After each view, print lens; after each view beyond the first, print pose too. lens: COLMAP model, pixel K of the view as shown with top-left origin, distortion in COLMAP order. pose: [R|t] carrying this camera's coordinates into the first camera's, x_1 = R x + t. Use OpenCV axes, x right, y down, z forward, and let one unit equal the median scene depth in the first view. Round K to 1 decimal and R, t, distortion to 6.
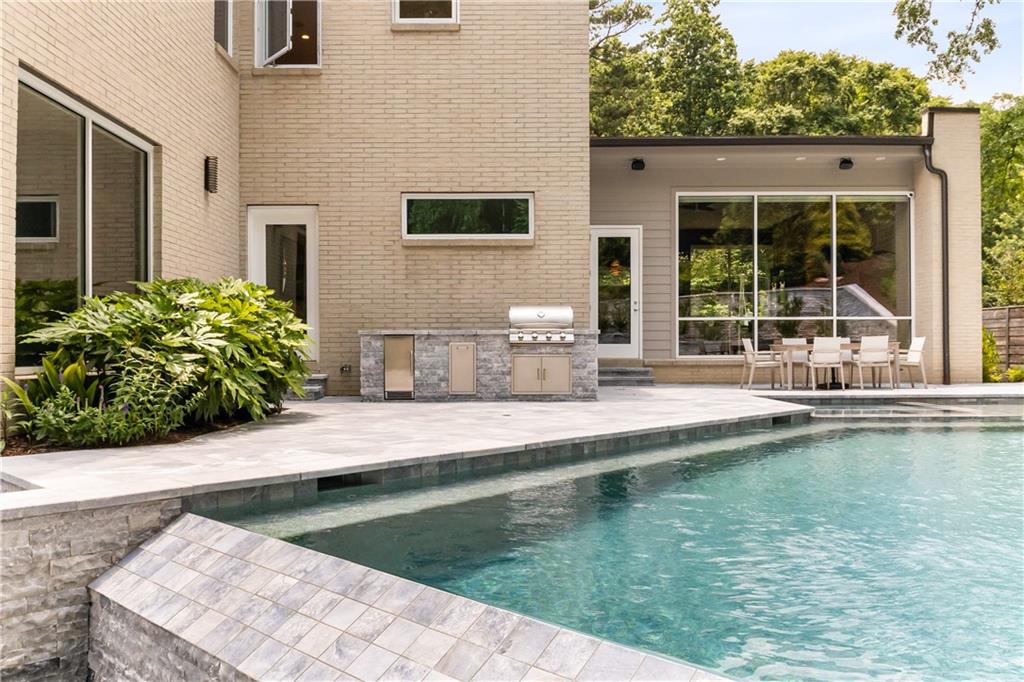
lens RADIAL K [[833.3, 0, 512.0], [0, 833.3, 341.0], [0, 0, 1]] dist [0.009973, -0.090670]
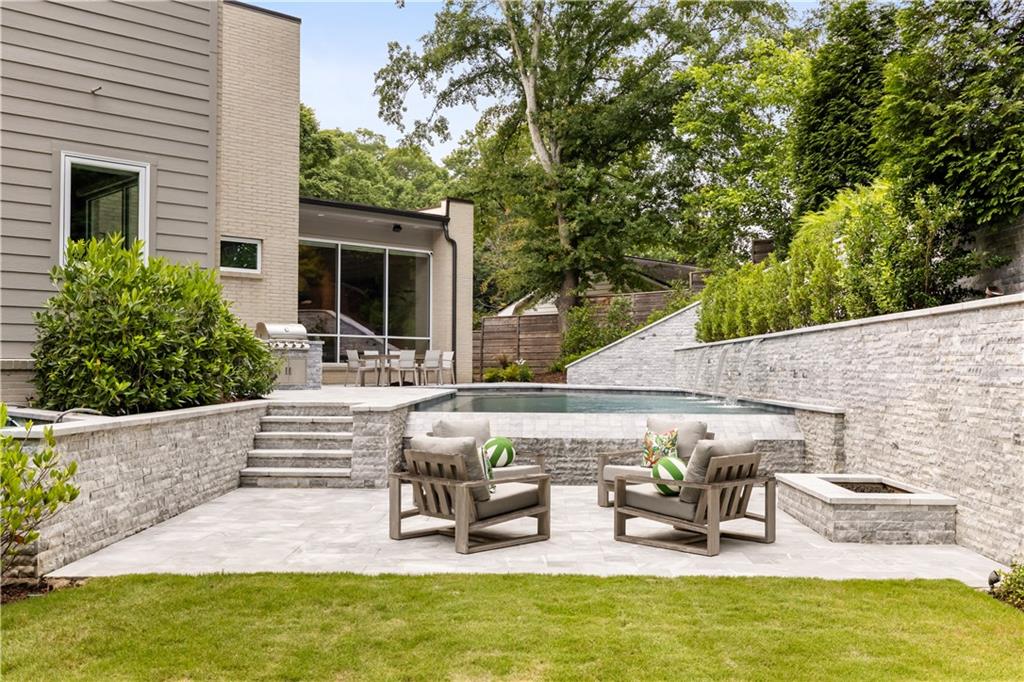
lens RADIAL K [[1004.0, 0, 512.0], [0, 1004.0, 341.0], [0, 0, 1]] dist [-0.003511, -0.001226]
pose [[0.730863, 0.029875, 0.681870, -0.603602], [-0.019066, 0.999545, -0.023357, 0.014734], [-0.682258, 0.004070, 0.731100, -0.375867]]
